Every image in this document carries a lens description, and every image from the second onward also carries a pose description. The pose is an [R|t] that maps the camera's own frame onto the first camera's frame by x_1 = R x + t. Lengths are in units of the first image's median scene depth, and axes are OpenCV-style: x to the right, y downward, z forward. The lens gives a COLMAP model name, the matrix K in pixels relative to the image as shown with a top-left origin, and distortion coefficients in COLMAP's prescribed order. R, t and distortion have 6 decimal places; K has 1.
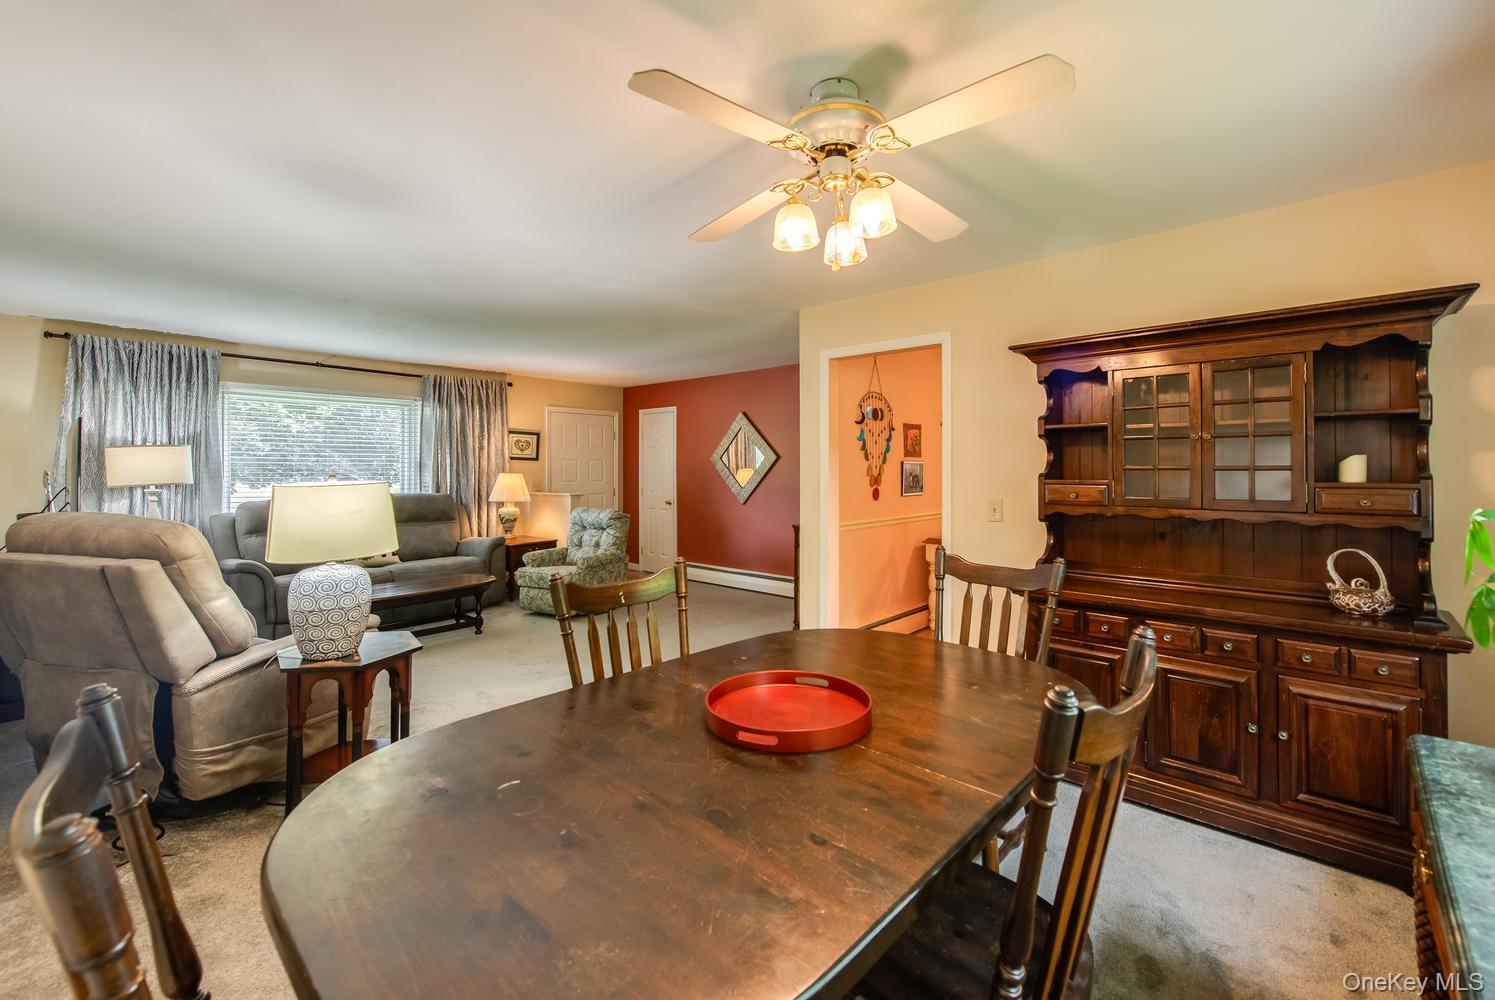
lens RADIAL K [[629.9, 0, 772.5], [0, 629.9, 470.4], [0, 0, 1]] dist [-0.003980, -0.000316]
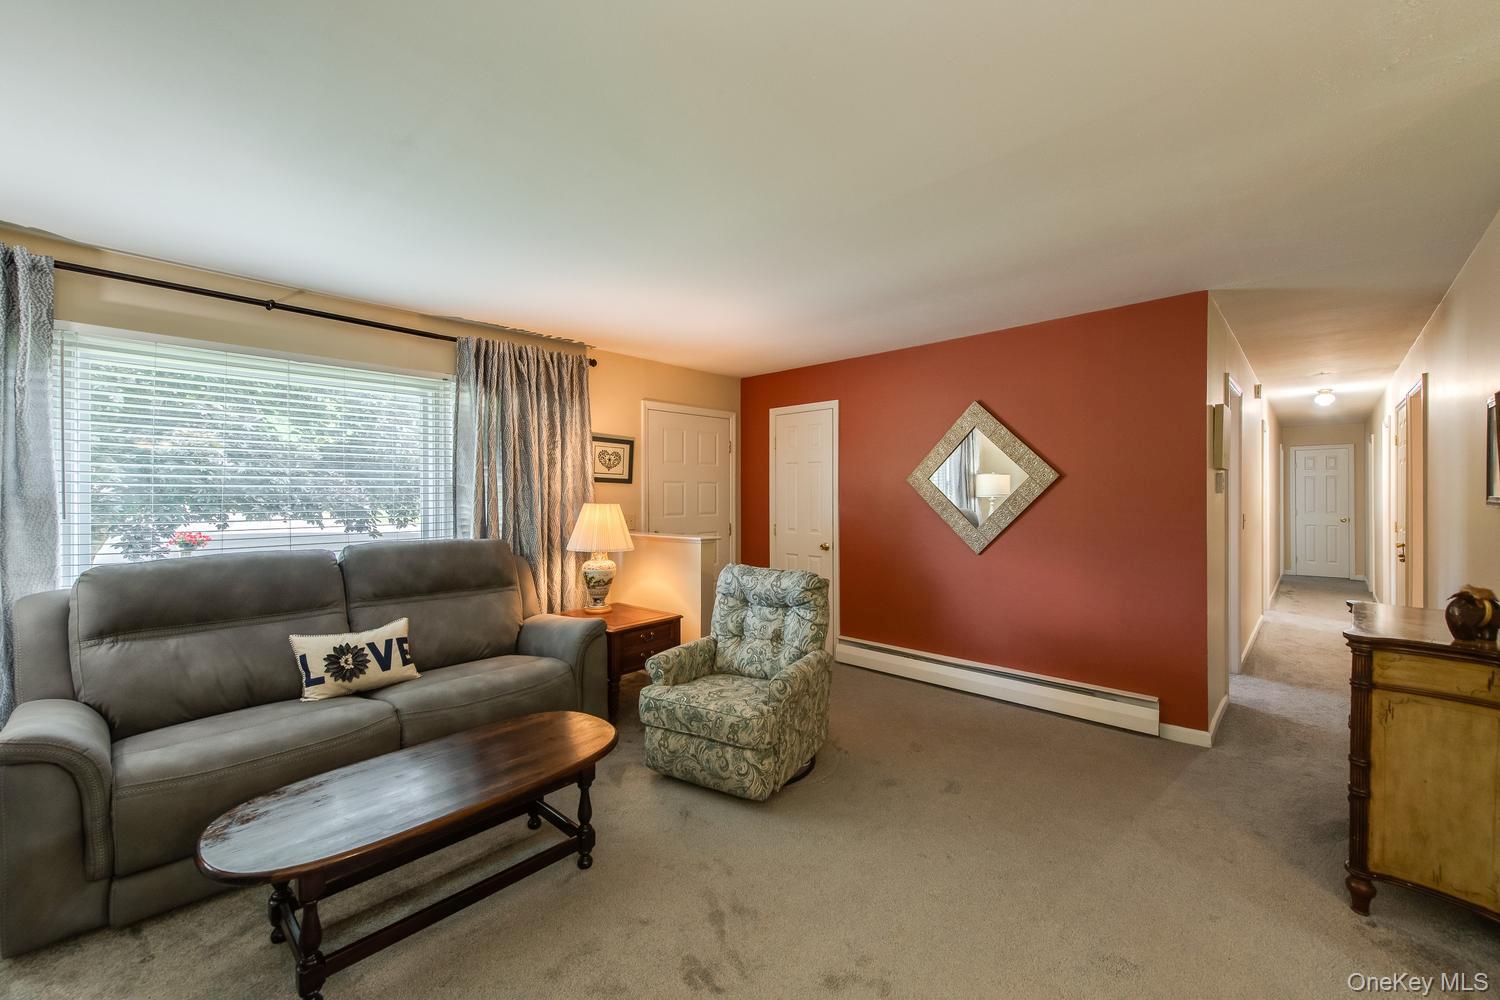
lens RADIAL K [[588.0, 0, 748.4], [0, 588.0, 499.3], [0, 0, 1]] dist [0.009081, -0.002859]
pose [[0.999118, -0.001165, -0.041986, -0.253715], [0.001379, 0.999986, 0.005069, -0.002332], [0.041980, -0.005123, 0.999105, 0.446378]]
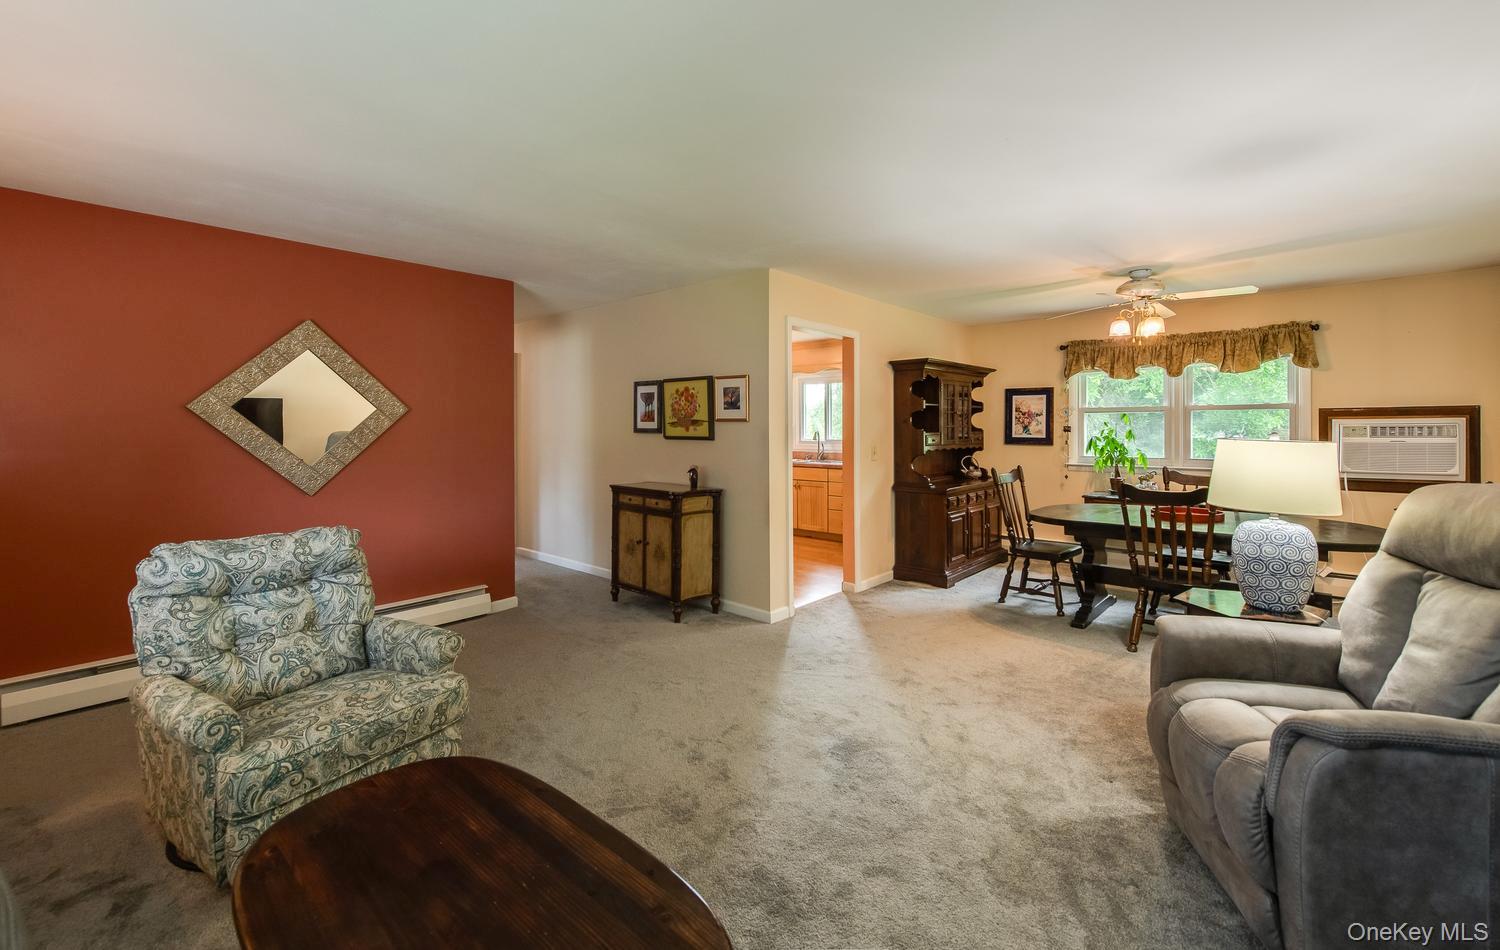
lens RADIAL K [[617.7, 0, 784.6], [0, 617.7, 425.1], [0, 0, 1]] dist [0.000166, -0.000081]
pose [[-0.020188, 0.002723, 0.999792, -0.601445], [0.005116, 0.999983, -0.002621, -0.002103], [-0.999783, 0.005062, -0.020202, 0.641971]]
